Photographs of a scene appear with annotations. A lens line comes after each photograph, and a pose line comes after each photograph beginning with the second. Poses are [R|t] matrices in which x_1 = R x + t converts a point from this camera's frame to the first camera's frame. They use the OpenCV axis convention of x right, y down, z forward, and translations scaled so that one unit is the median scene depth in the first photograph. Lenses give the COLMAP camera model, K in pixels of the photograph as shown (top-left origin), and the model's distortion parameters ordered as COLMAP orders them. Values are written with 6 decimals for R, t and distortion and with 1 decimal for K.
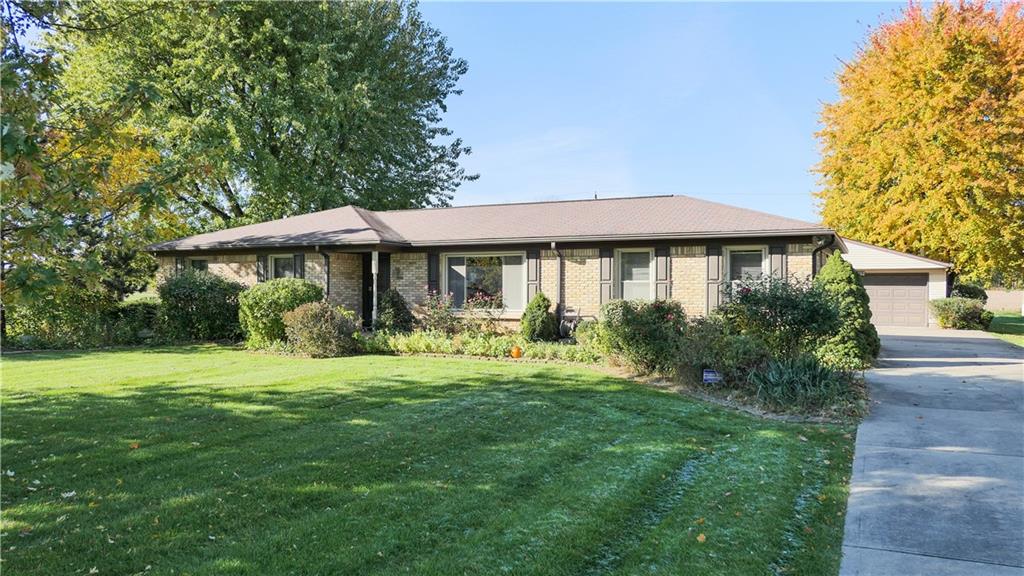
lens RADIAL K [[770.3, 0, 506.1], [0, 770.3, 290.9], [0, 0, 1]] dist [0.001896, 0.004658]
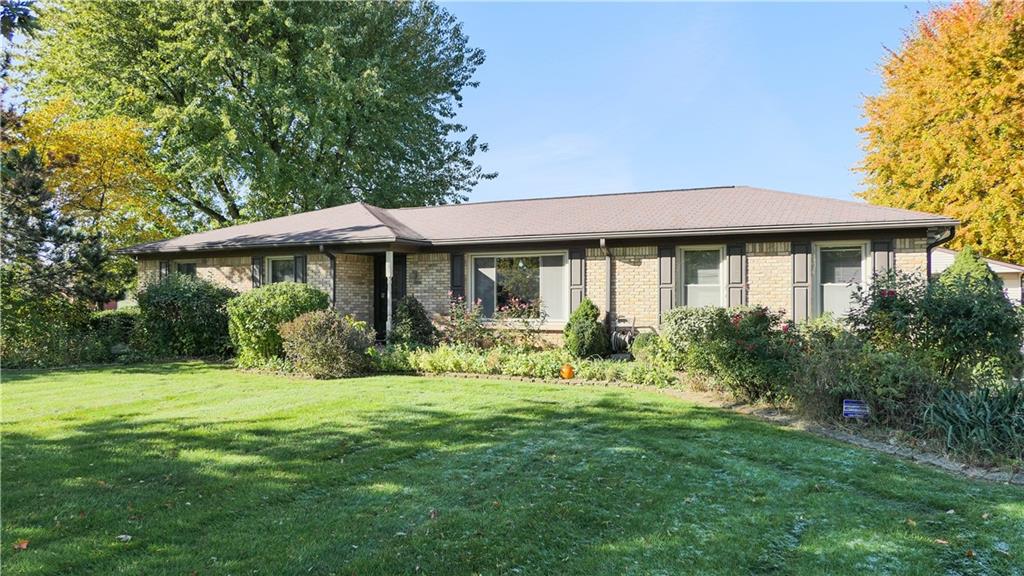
lens RADIAL K [[770.3, 0, 518.3], [0, 770.3, 289.6], [0, 0, 1]] dist [0.001896, 0.004658]
pose [[0.999948, -0.002471, 0.009901, -0.035232], [0.002609, 0.999899, -0.013996, 0.003009], [-0.009865, 0.014021, 0.999853, 0.143059]]
